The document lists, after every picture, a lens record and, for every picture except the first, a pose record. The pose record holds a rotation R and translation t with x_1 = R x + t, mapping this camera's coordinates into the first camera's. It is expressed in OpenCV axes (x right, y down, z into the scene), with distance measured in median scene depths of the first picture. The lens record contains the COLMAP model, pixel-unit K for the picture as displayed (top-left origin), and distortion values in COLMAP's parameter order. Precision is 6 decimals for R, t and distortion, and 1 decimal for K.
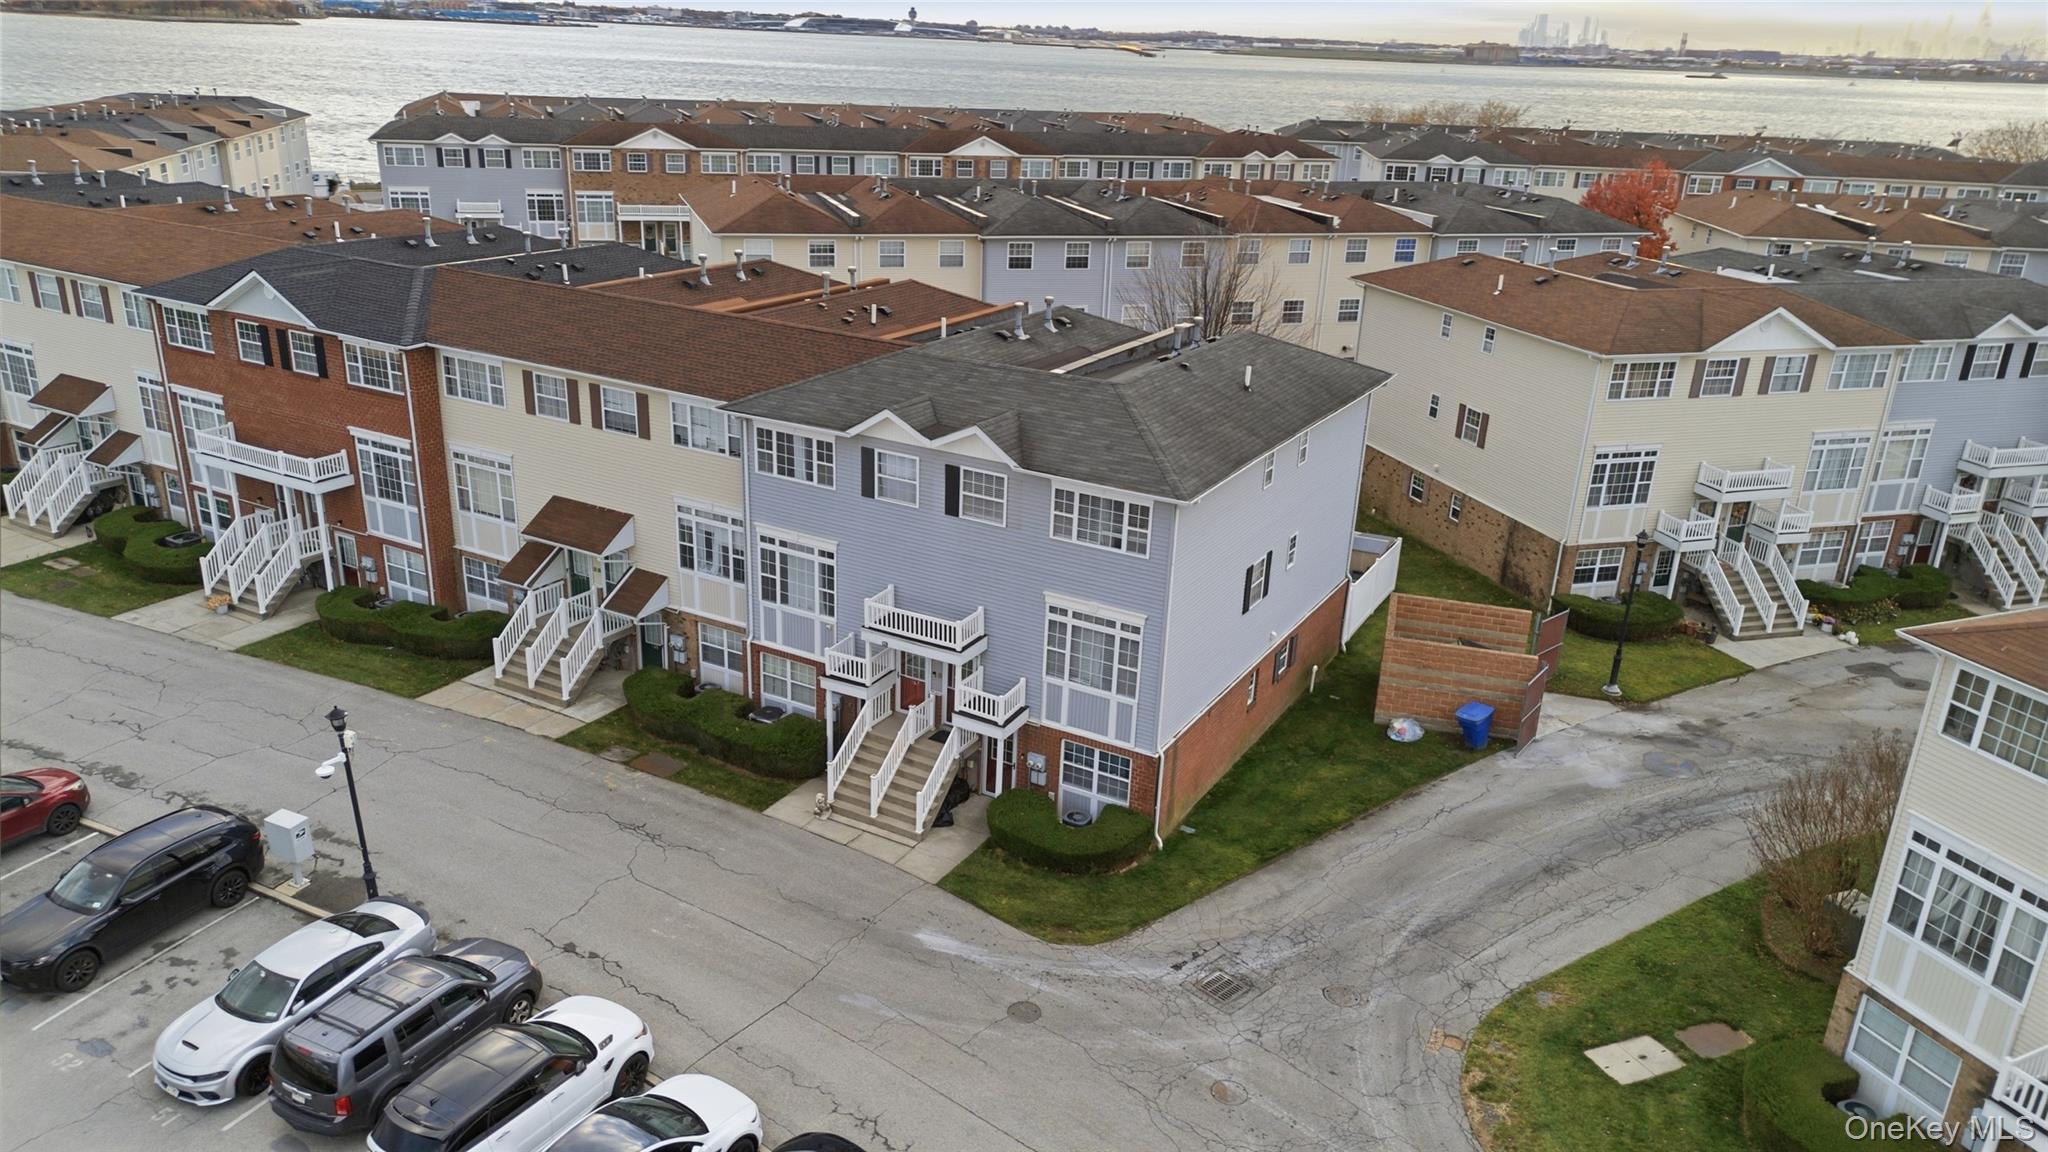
lens RADIAL K [[1432.1, 0, 1025.1], [0, 1432.1, 580.2], [0, 0, 1]] dist [0.085660, -0.092265]
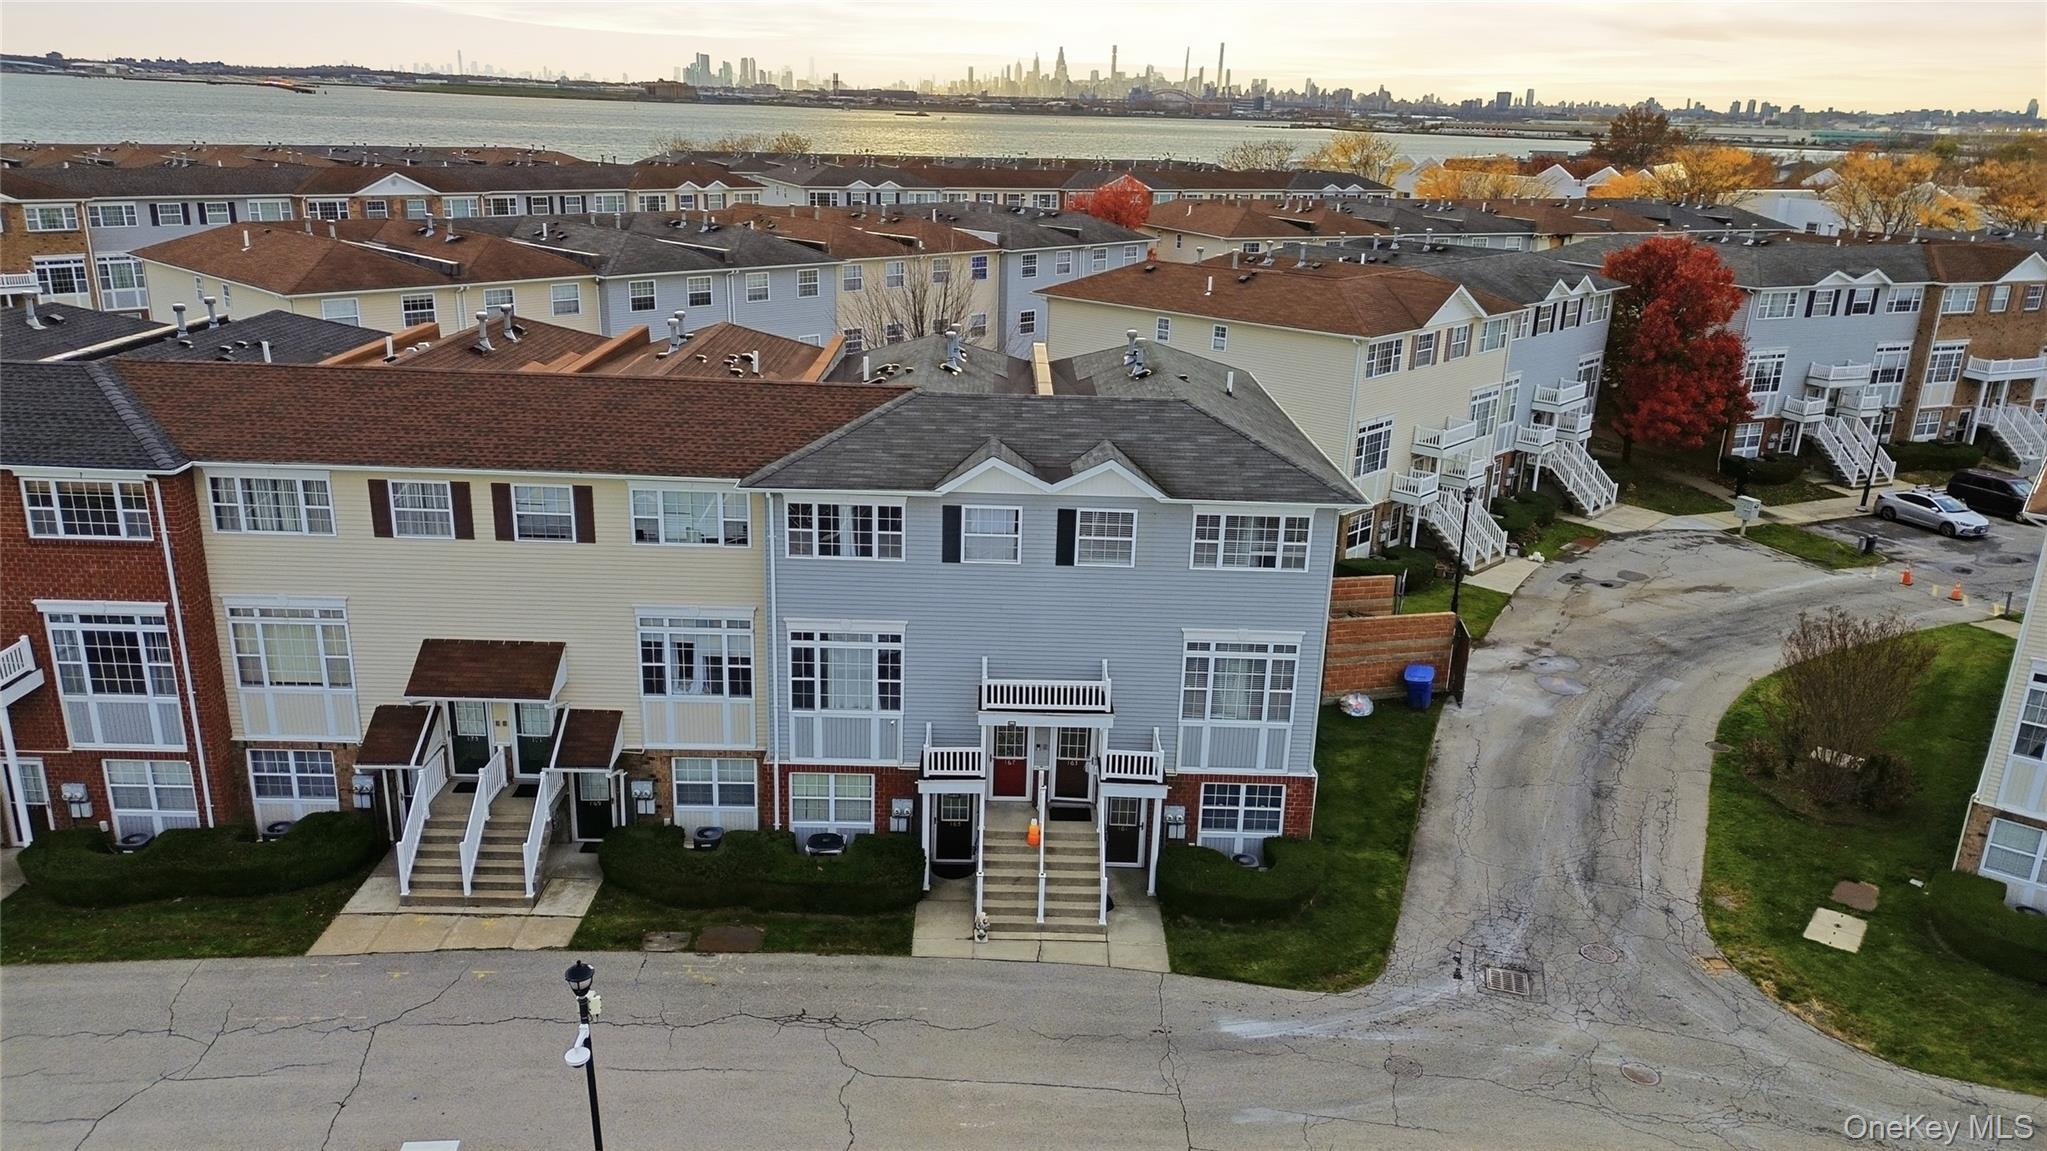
lens RADIAL K [[1431.4, 0, 1024.6], [0, 1431.4, 579.7], [0, 0, 1]] dist [0.085660, -0.092265]
pose [[0.865827, -0.168073, 0.471270, -0.426936], [0.179034, 0.983600, 0.021865, -0.052093], [-0.467216, 0.065443, 0.881718, 0.195002]]
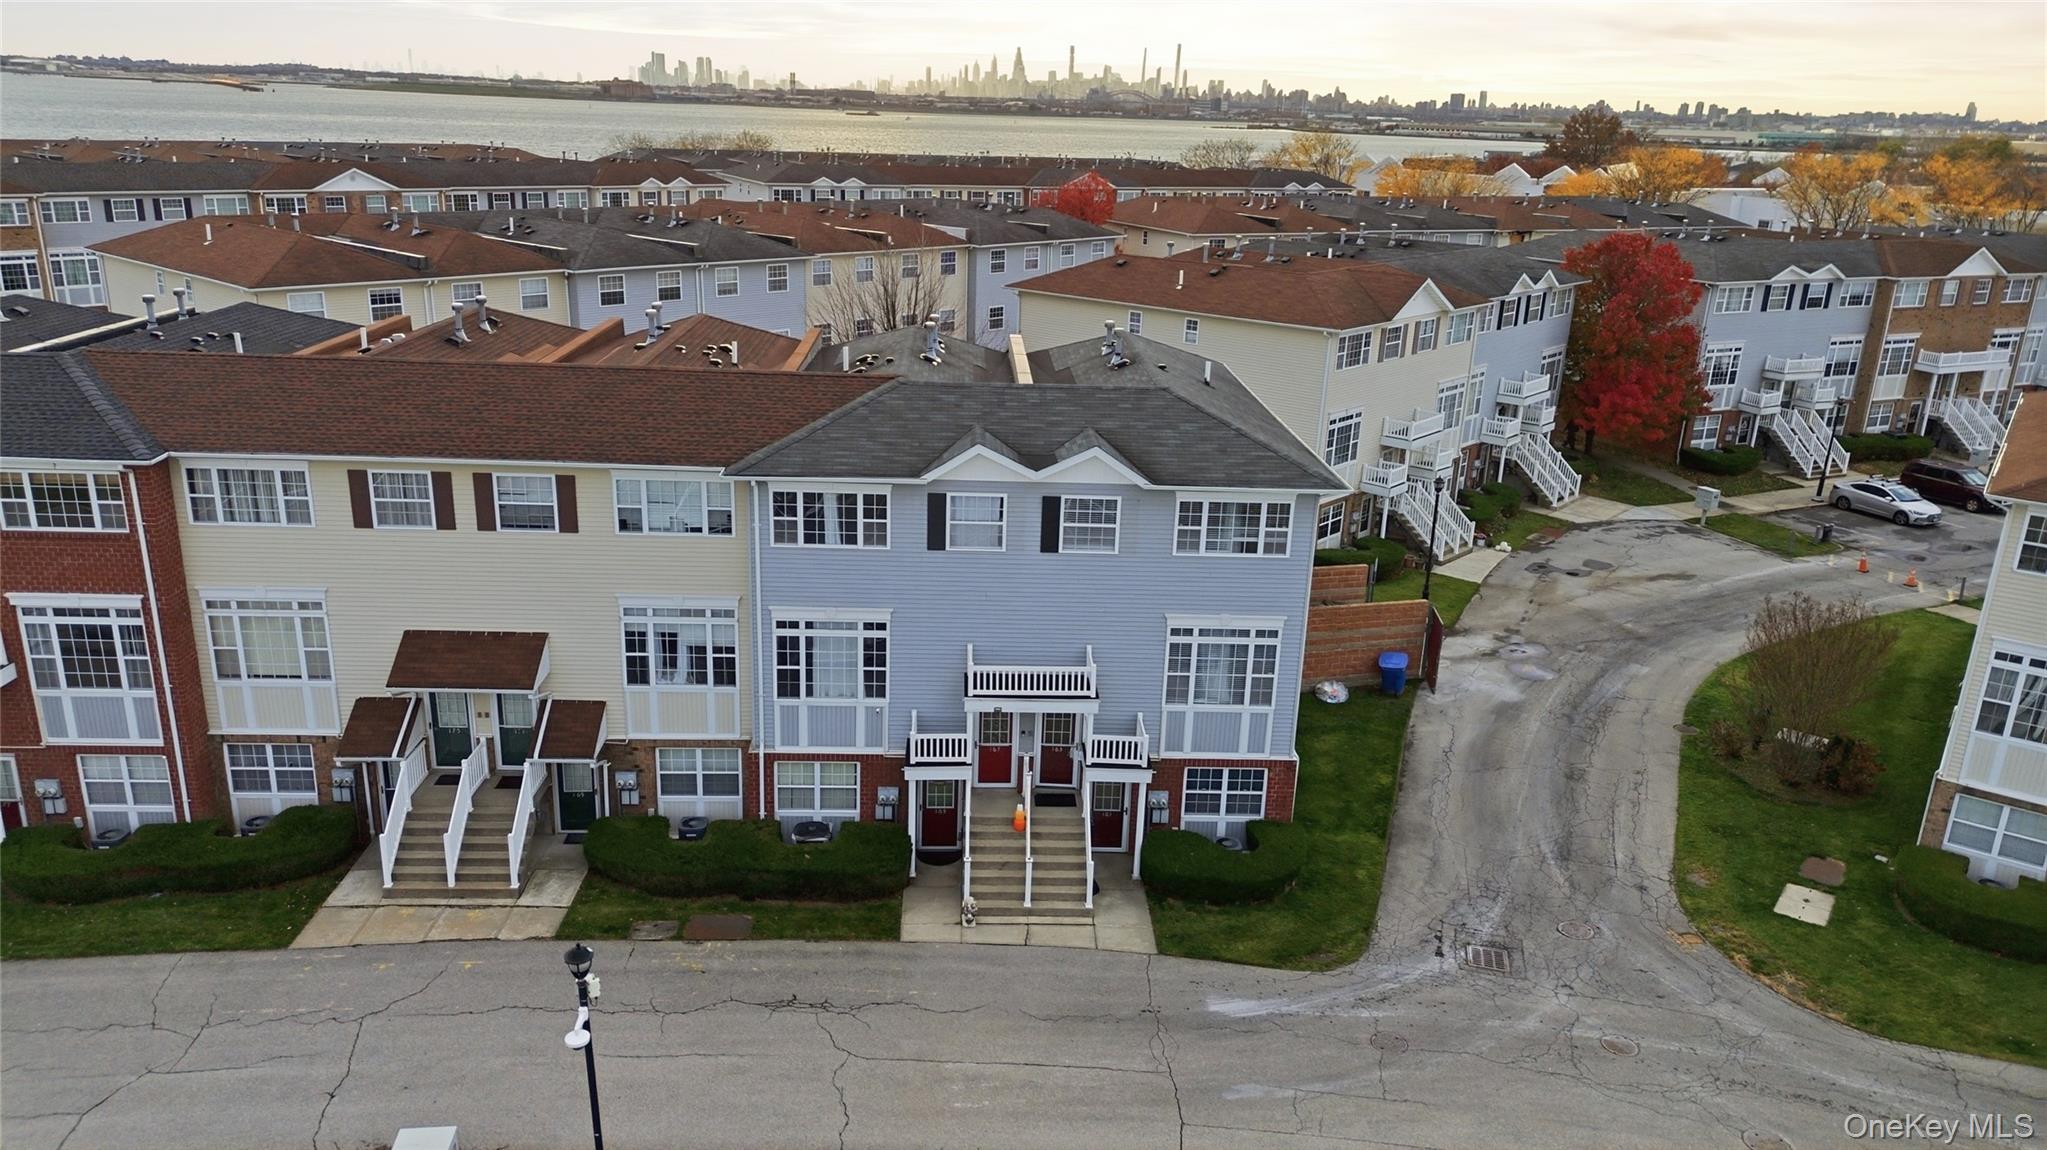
lens RADIAL K [[1431.4, 0, 1024.6], [0, 1431.4, 579.2], [0, 0, 1]] dist [0.085660, -0.092265]
pose [[0.851736, -0.173477, 0.494420, -0.441137], [0.184794, 0.982424, 0.026360, -0.047488], [-0.490303, 0.068914, 0.868823, 0.197393]]
